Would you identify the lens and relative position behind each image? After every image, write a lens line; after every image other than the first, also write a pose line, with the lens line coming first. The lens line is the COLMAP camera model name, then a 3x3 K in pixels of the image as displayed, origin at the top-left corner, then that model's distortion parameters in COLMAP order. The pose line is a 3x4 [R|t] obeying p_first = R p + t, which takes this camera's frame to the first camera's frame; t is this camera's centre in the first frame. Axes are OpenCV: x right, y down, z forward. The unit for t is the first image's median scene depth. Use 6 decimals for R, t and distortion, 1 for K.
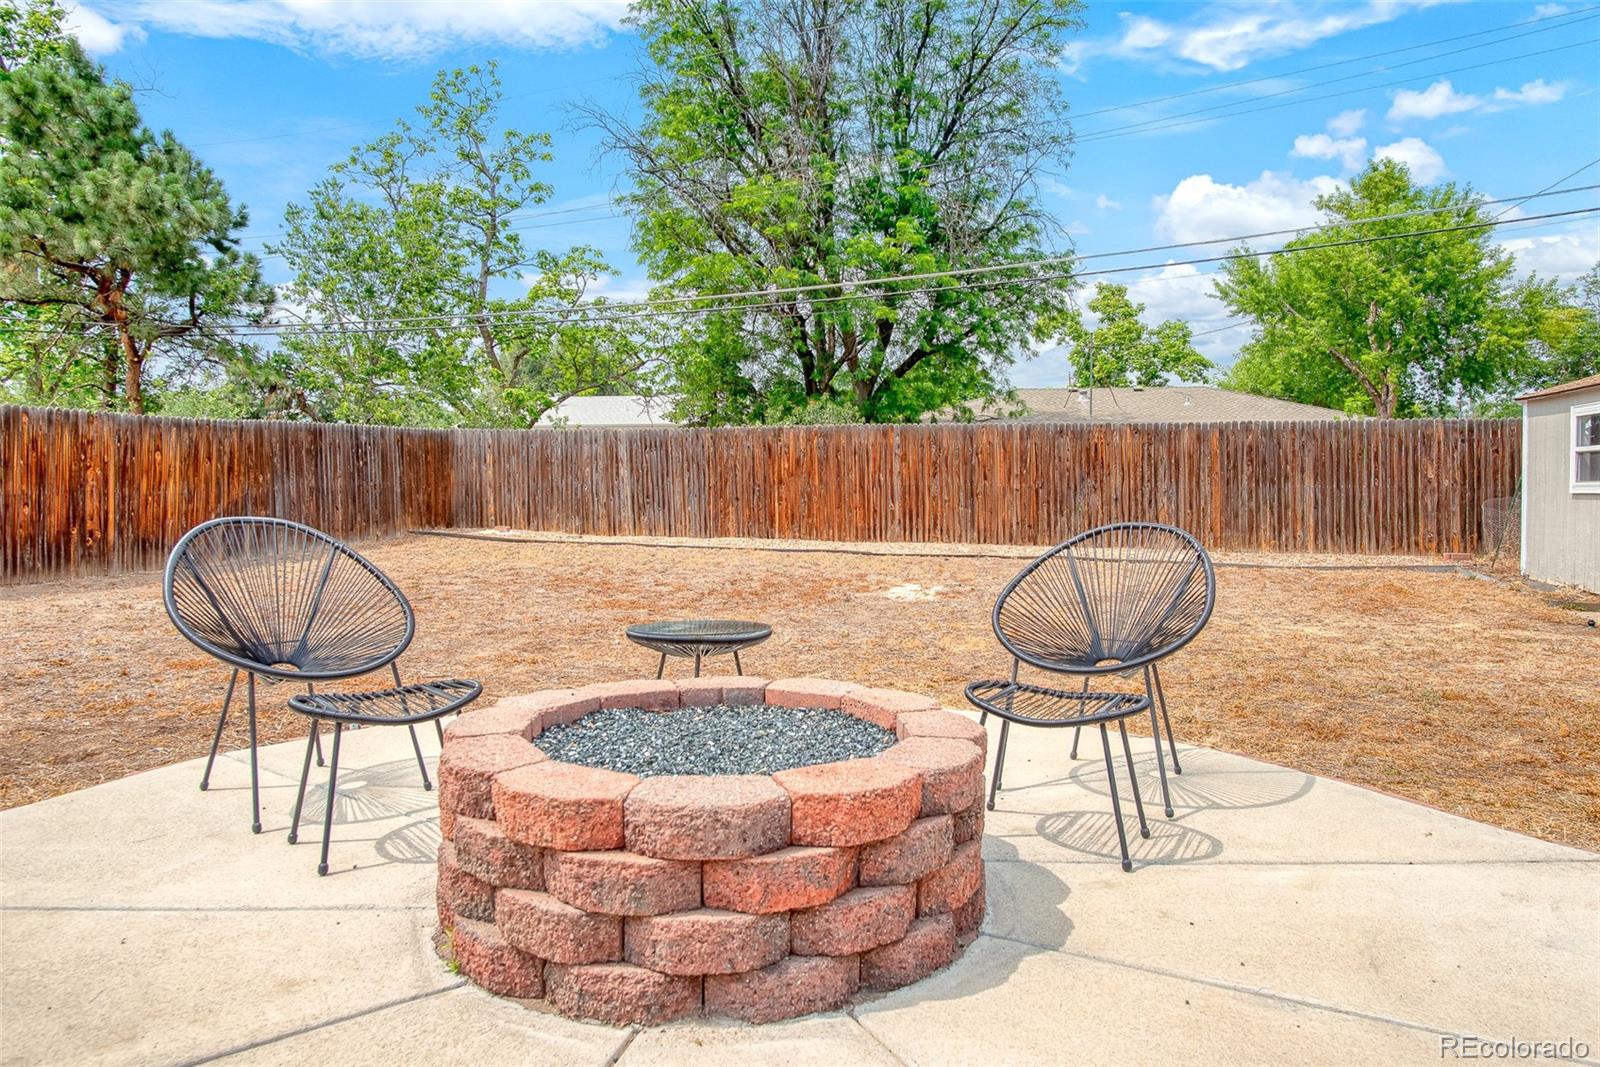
lens RADIAL K [[975.7, 0, 780.2], [0, 975.7, 510.7], [0, 0, 1]] dist [-0.026269, 0.001362]
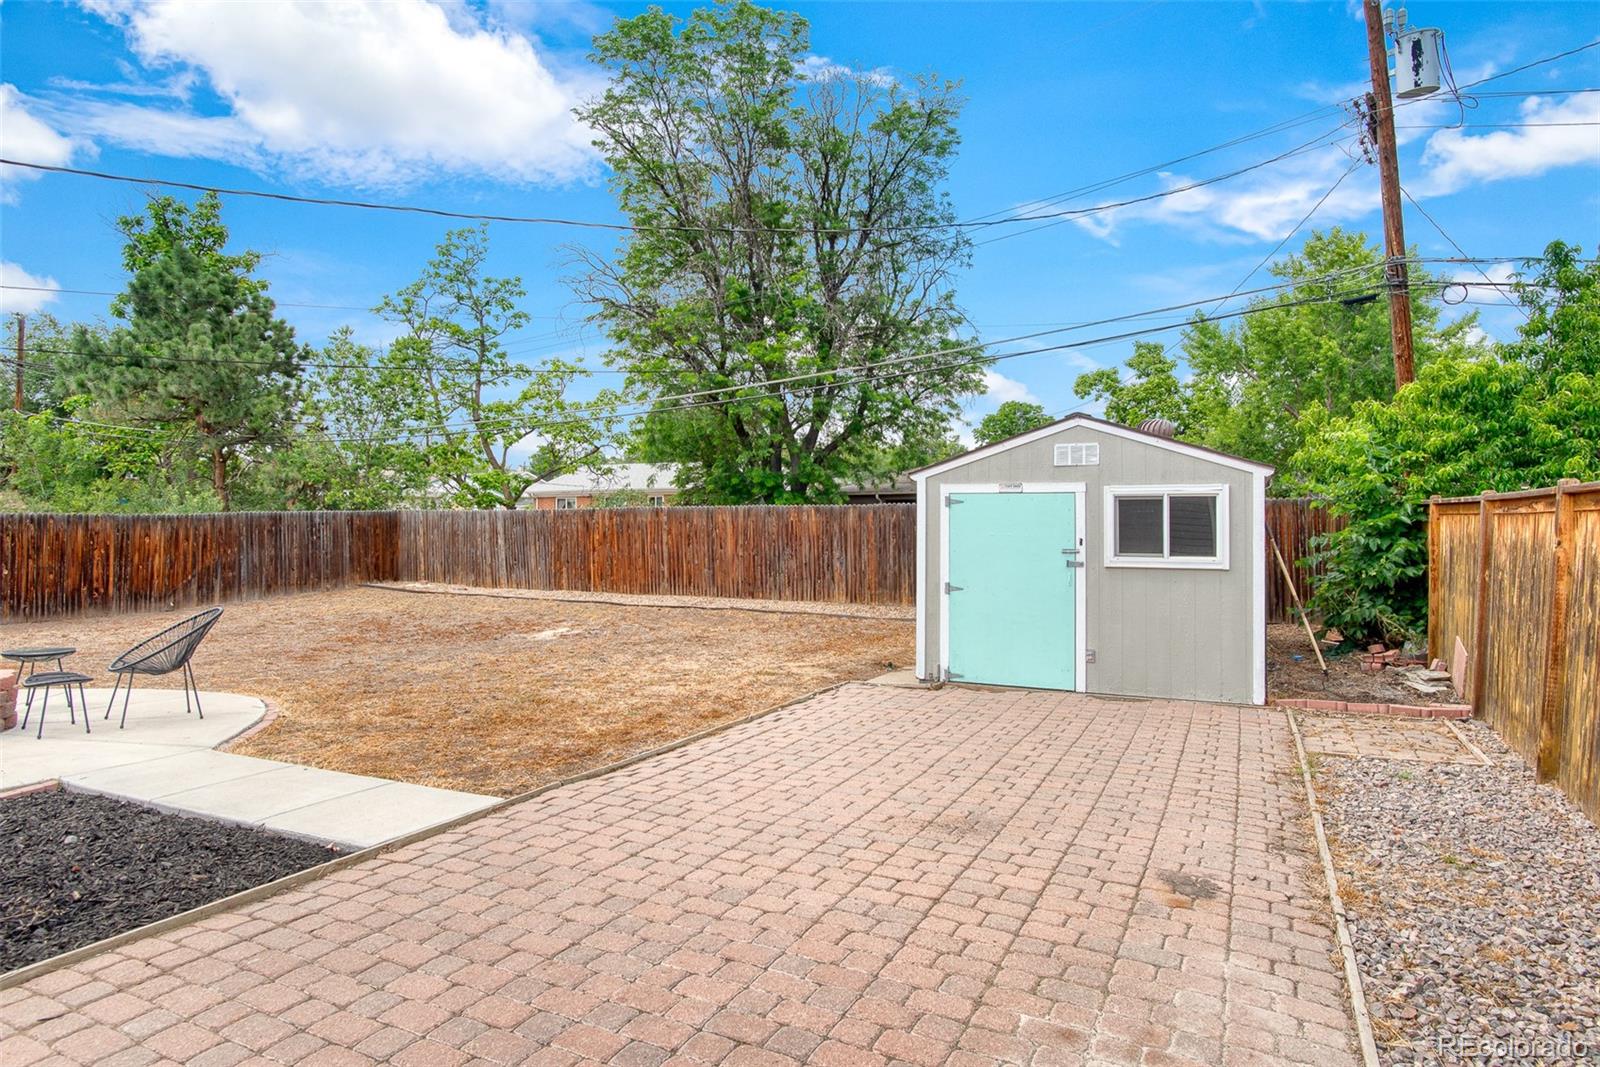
lens RADIAL K [[913.3, 0, 774.1], [0, 913.3, 494.9], [0, 0, 1]] dist [-0.022994, 0.003249]
pose [[0.982687, -0.015268, -0.184642, 0.464812], [0.004193, 0.998176, -0.060224, -0.026972], [0.185225, 0.058407, 0.980959, -0.189791]]
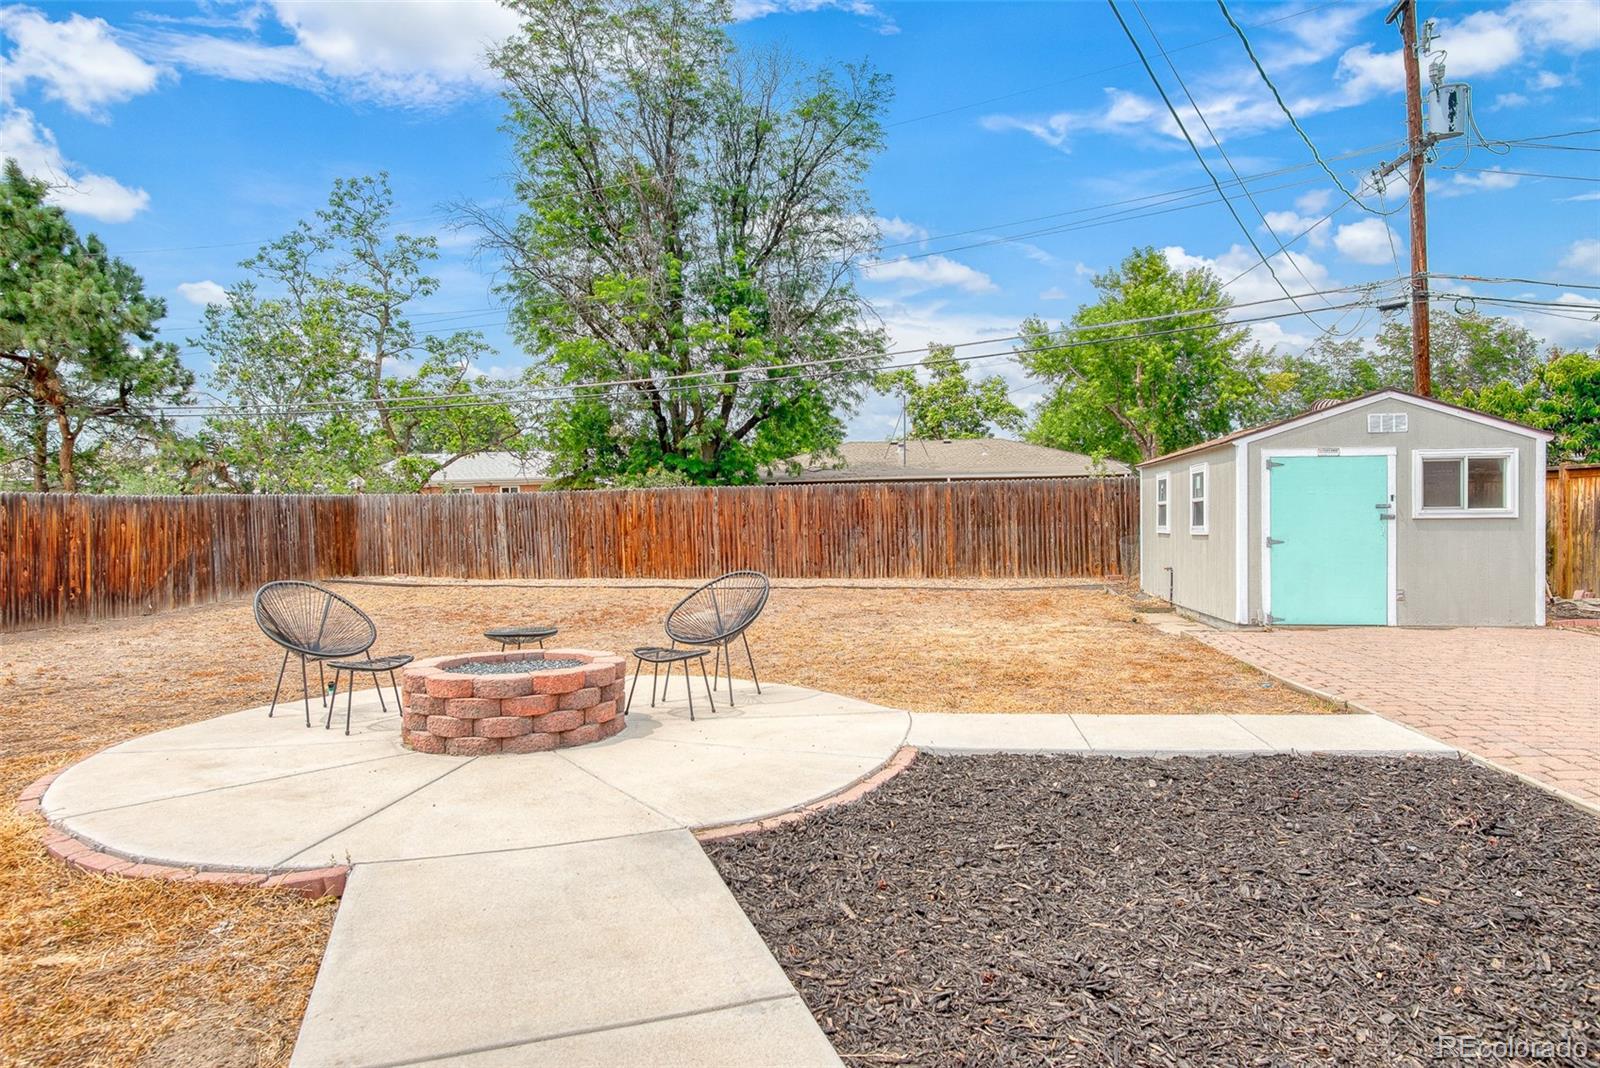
lens RADIAL K [[923.9, 0, 758.2], [0, 923.9, 531.6], [0, 0, 1]] dist [-0.022779, 0.003156]
pose [[0.994561, -0.023024, 0.101578, 0.047519], [0.024651, 0.999587, -0.014792, -0.009389], [-0.101195, 0.017216, 0.994718, -0.208047]]
